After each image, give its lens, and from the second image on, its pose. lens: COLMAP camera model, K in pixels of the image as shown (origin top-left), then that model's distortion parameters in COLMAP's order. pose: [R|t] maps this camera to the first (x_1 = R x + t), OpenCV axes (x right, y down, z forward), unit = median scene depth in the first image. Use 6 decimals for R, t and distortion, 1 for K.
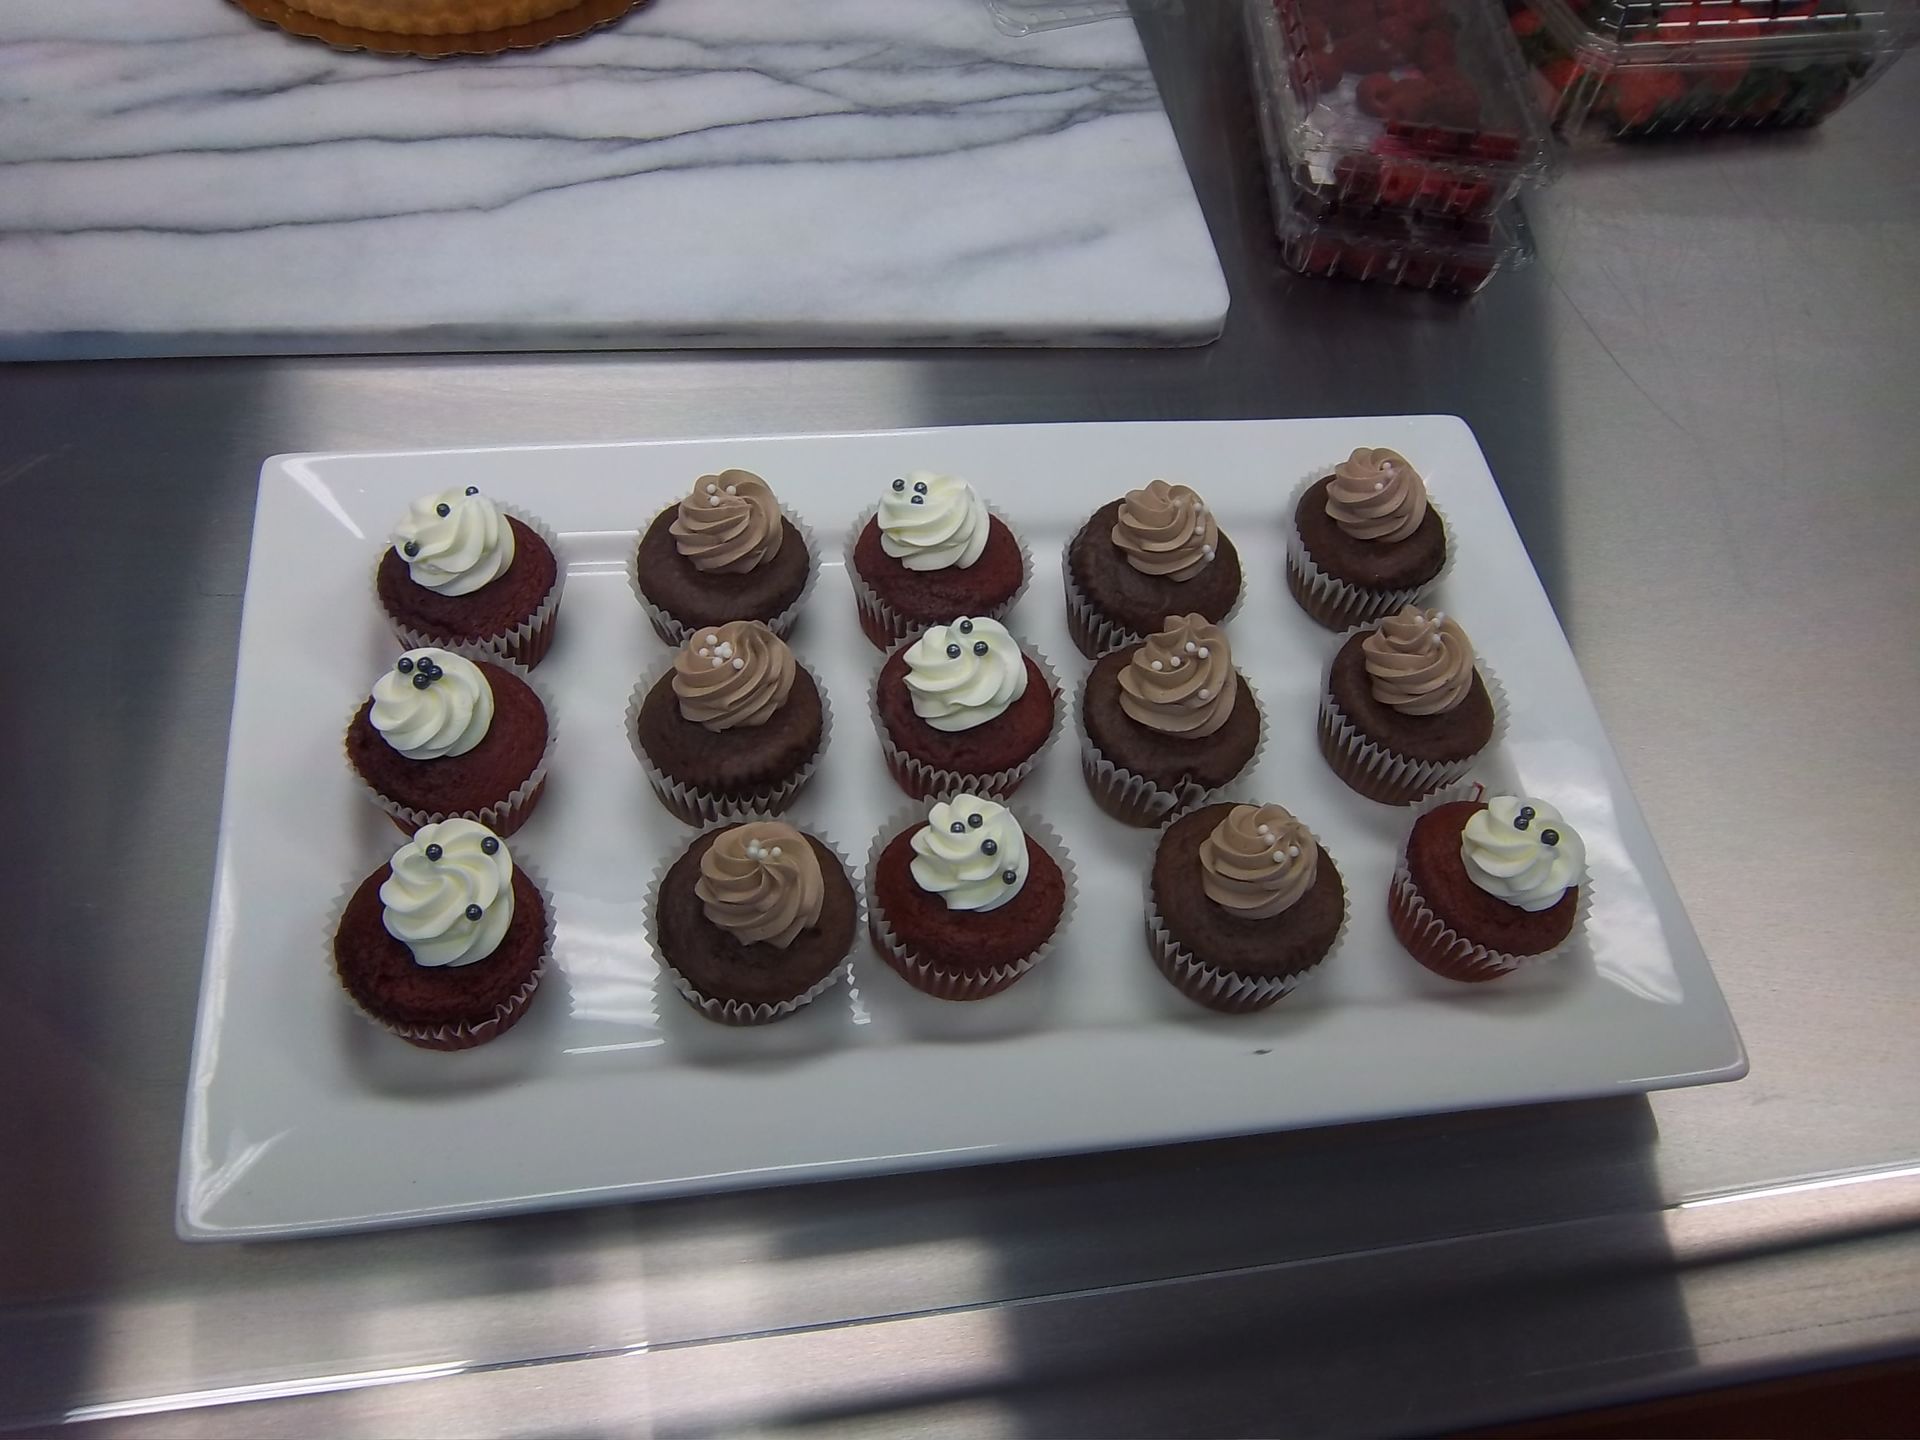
lens RADIAL K [[1642.7, 0, 961.1], [0, 1642.7, 760.7], [0, 0, 1]] dist [-0.075689, 0.008340]
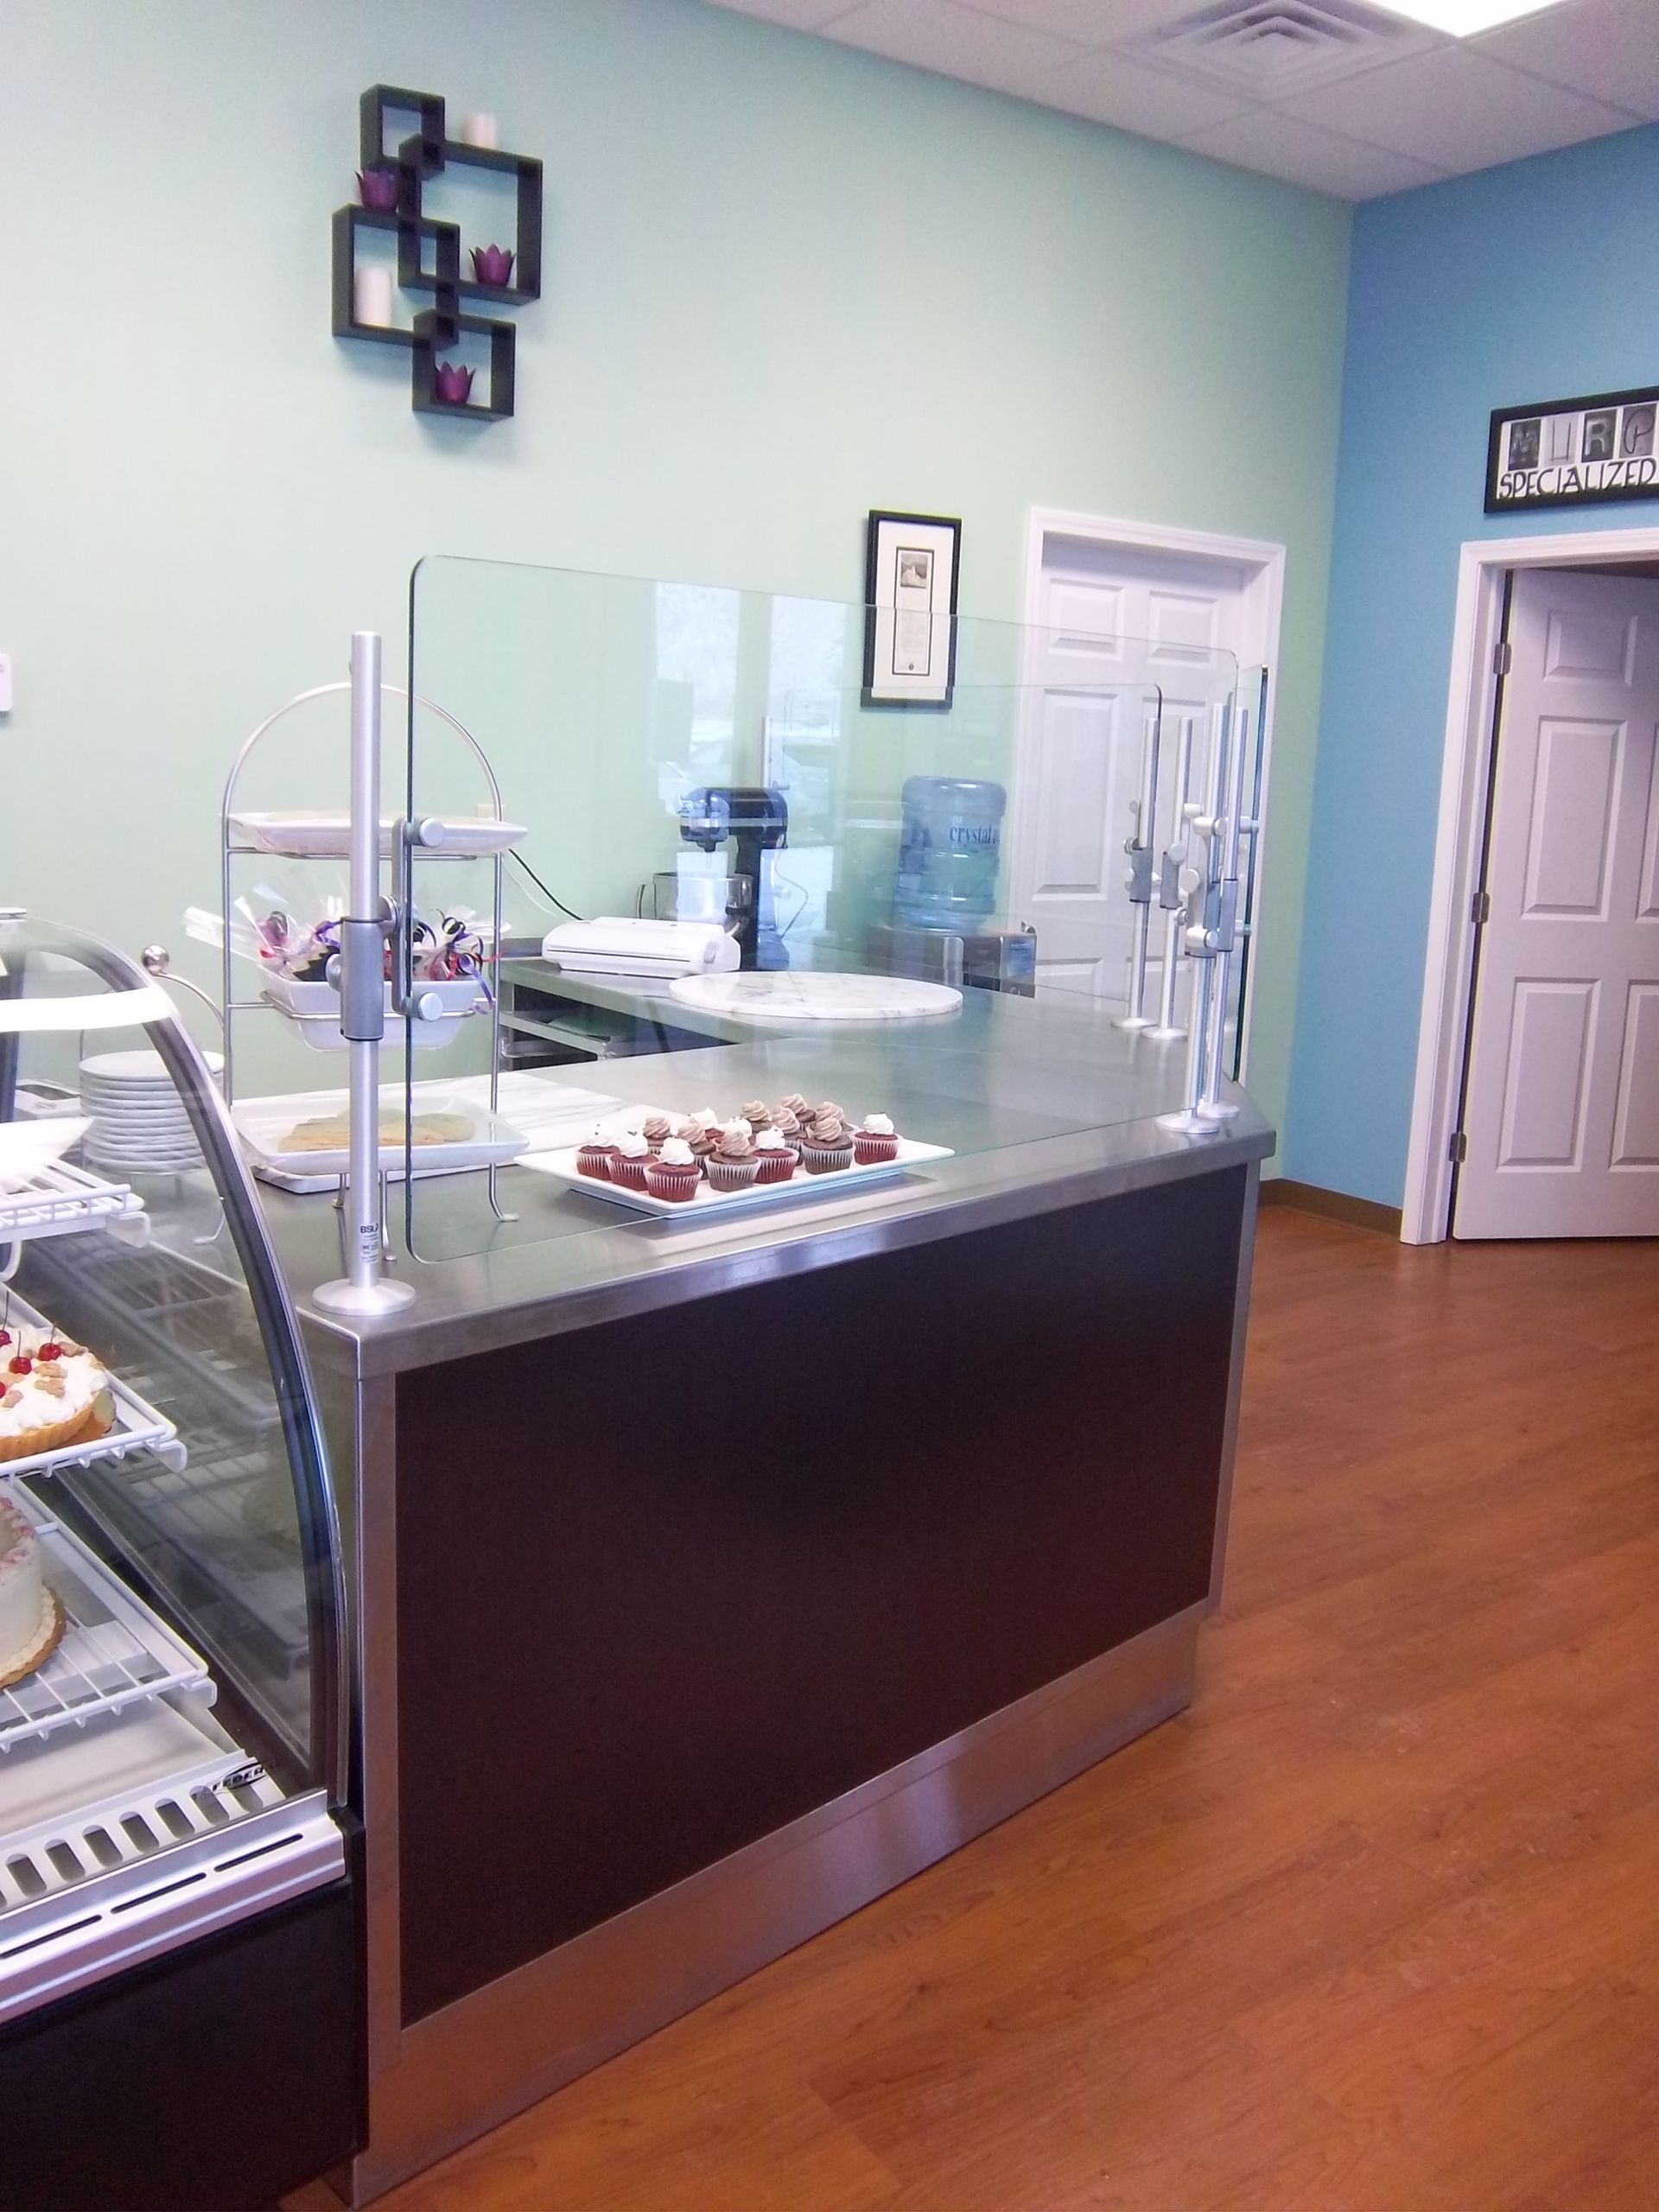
lens RADIAL K [[1859.2, 0, 816.9], [0, 1859.2, 1084.3], [0, 0, 1]] dist [-0.110353, 0.081154]
pose [[0.812961, -0.201098, 0.546493, -1.532865], [0.515367, 0.685371, -0.514455, 1.530746], [-0.271094, 0.699876, 0.660819, -1.354402]]
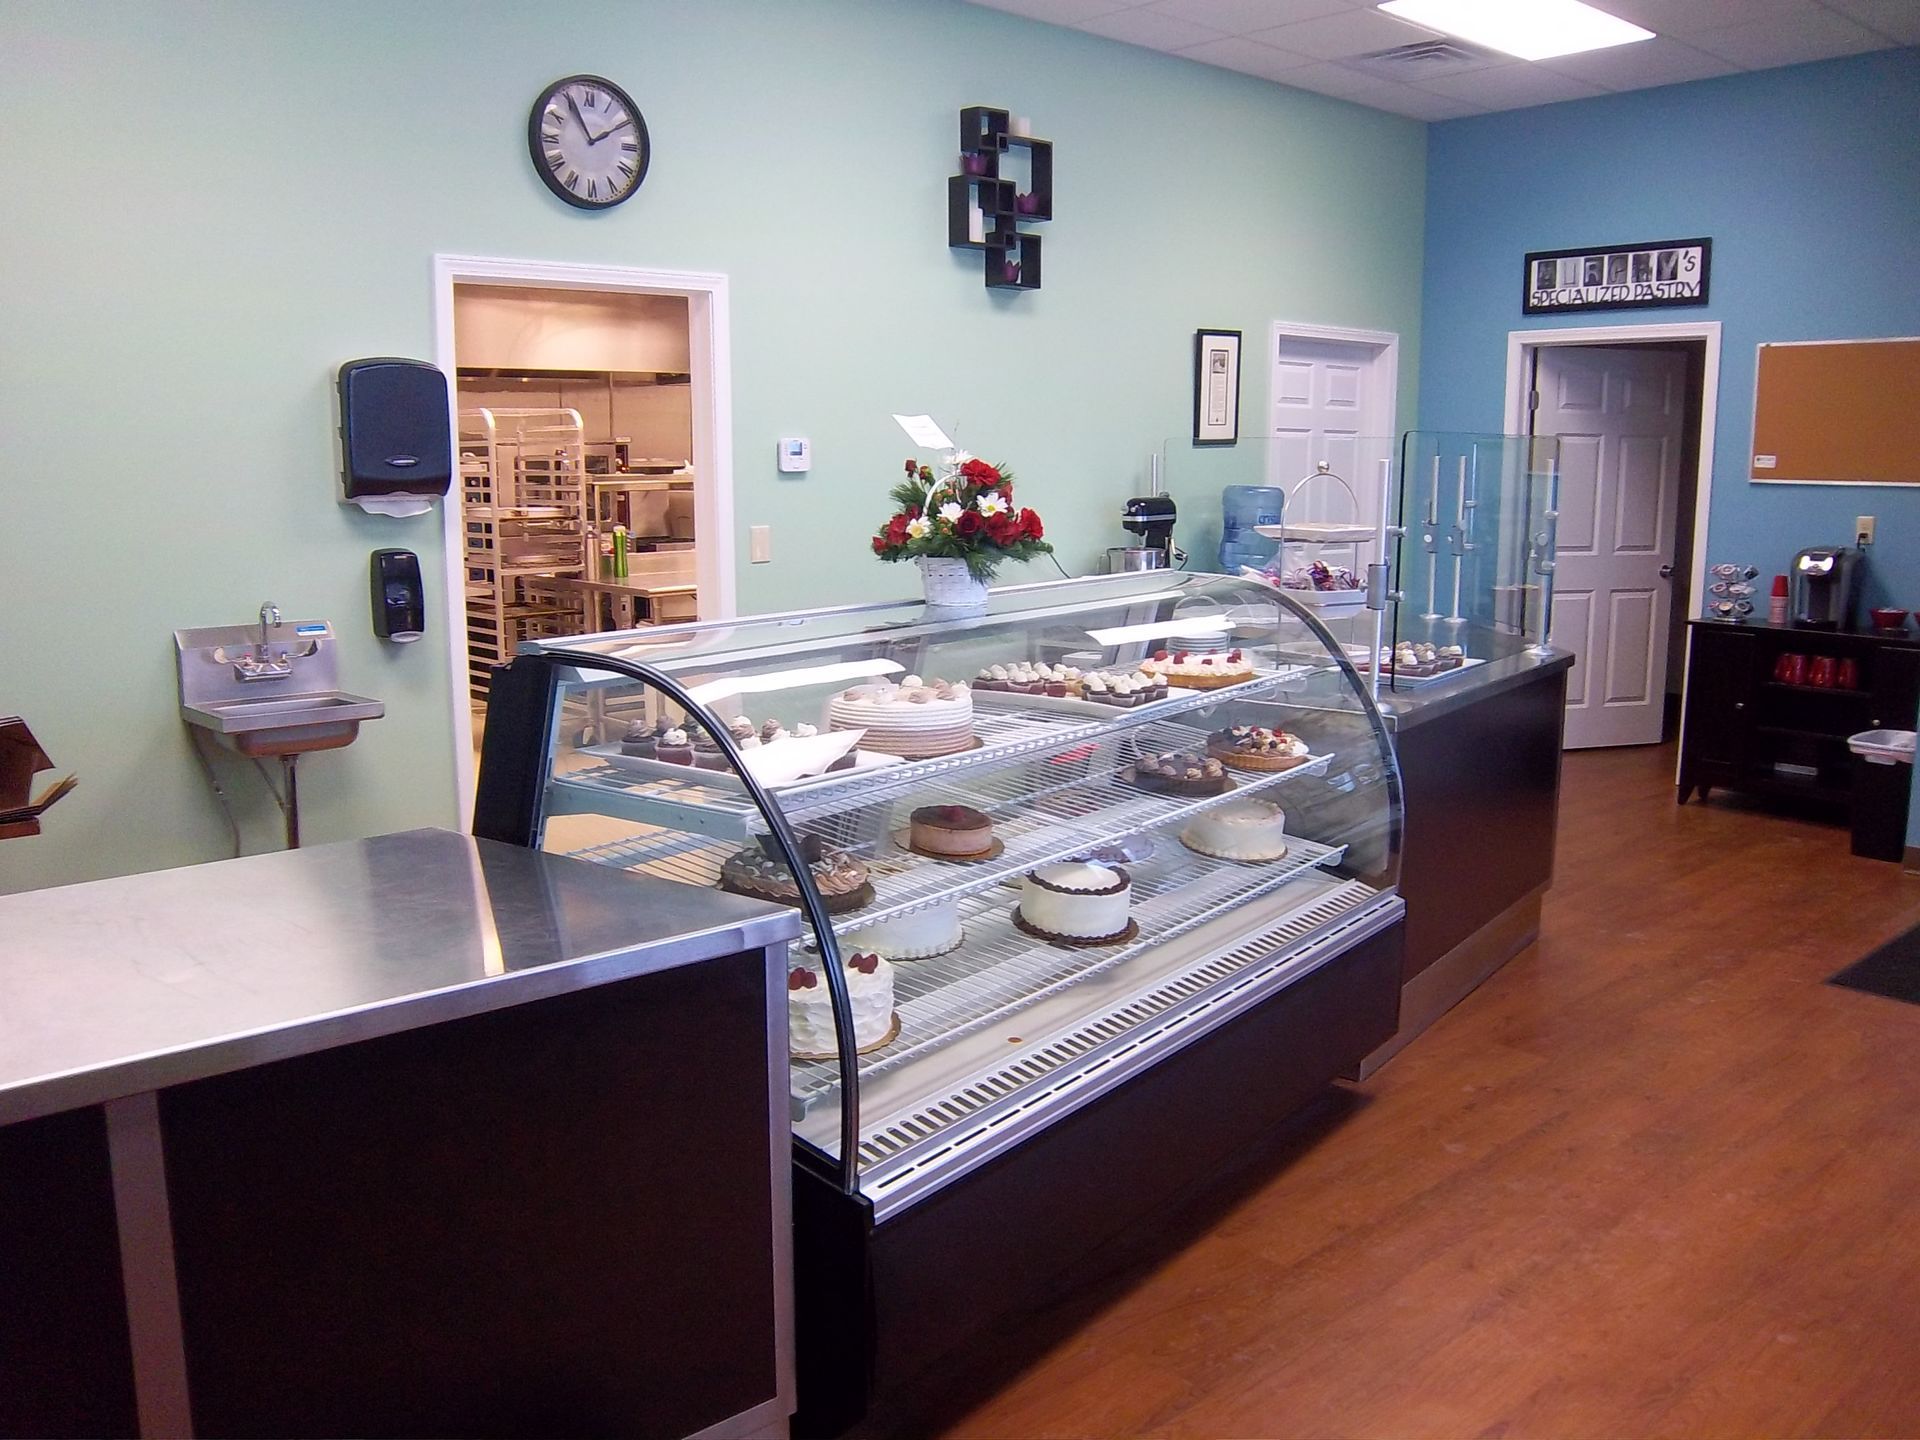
lens RADIAL K [[1613.8, 0, 942.0], [0, 1613.8, 726.7], [0, 0, 1]] dist [-0.110353, 0.081154]
pose [[0.728467, -0.244370, 0.640015, -5.211343], [0.612161, 0.651599, -0.447970, 1.769016], [-0.307563, 0.718124, 0.624263, -2.306681]]
